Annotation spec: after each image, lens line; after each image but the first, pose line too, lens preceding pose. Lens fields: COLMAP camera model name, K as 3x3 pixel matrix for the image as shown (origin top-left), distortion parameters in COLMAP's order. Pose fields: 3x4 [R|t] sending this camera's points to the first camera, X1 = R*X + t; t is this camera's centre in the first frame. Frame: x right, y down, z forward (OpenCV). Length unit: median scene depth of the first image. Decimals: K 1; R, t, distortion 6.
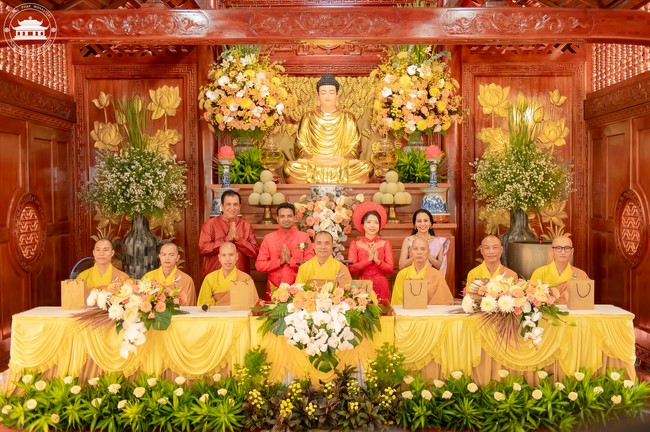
lens RADIAL K [[762.9, 0, 325.0], [0, 762.9, 216.0], [0, 0, 1]] dist [-0.000568, -0.009278]
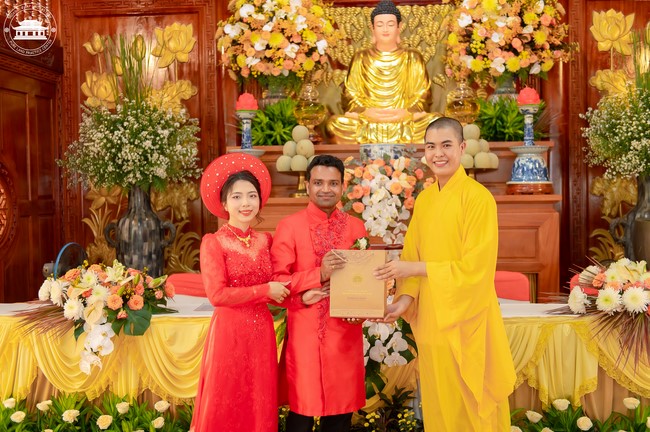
lens RADIAL K [[884.9, 0, 326.8], [0, 884.9, 217.8], [0, 0, 1]] dist [-0.013837, -0.002141]
pose [[0.995631, -0.004700, -0.093254, 0.028694], [0.004703, 0.999989, -0.000192, 0.030367], [0.093254, -0.000247, 0.995642, 0.144121]]
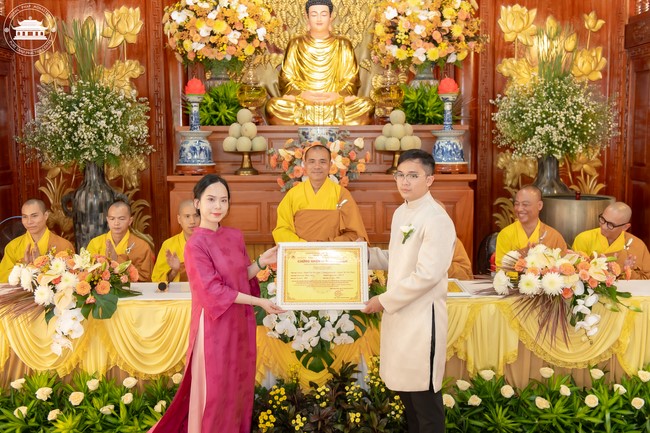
lens RADIAL K [[761.7, 0, 322.0], [0, 761.7, 216.6], [0, 0, 1]] dist [-0.000033, -0.011565]
pose [[0.999958, -0.000909, 0.009072, -0.001217], [0.000185, 0.996837, 0.079473, -0.009642], [-0.009115, -0.079468, 0.996796, 0.175404]]
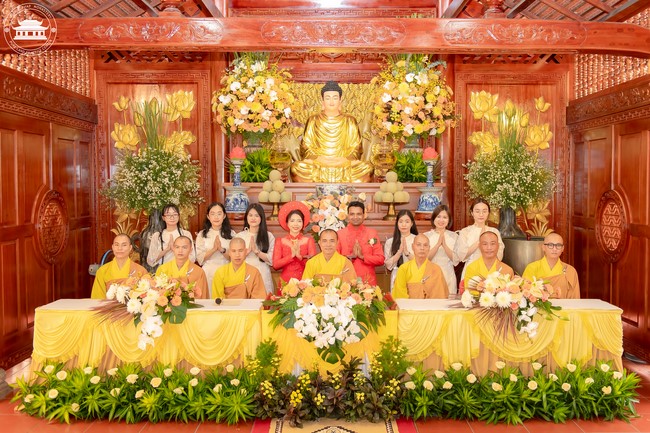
lens RADIAL K [[671.2, 0, 330.7], [0, 671.2, 213.6], [0, 0, 1]] dist [-0.005628, -0.003803]
pose [[0.999852, 0.005609, 0.016289, -0.013487], [-0.005800, 0.999915, 0.011679, -0.009904], [-0.016222, -0.011771, 0.999799, 0.052876]]
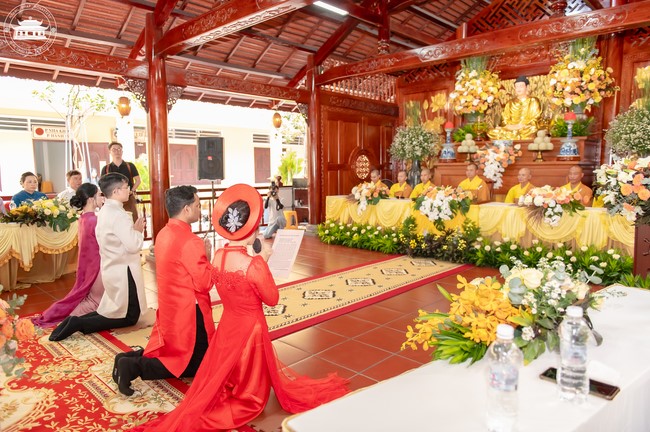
lens RADIAL K [[433.3, 0, 335.0], [0, 433.3, 215.3], [0, 0, 1]] dist [0.003361, 0.001446]
pose [[0.749120, 0.071859, -0.658525, 0.386149], [-0.019810, 0.996084, 0.086160, 0.053142], [0.662138, -0.051499, 0.747610, -0.011532]]
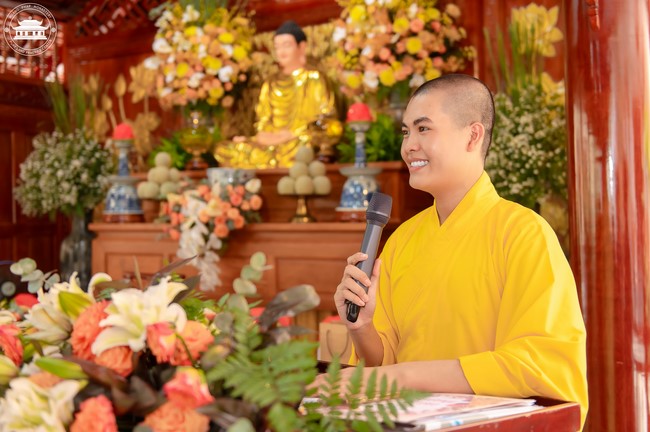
lens RADIAL K [[740.3, 0, 347.7], [0, 740.3, 214.5], [0, 0, 1]] dist [0.015530, 0.012410]
pose [[0.876526, -0.004448, -0.481334, 0.439538], [0.000768, 0.999969, -0.007843, 0.007343], [0.481354, 0.006505, 0.876502, 0.441772]]
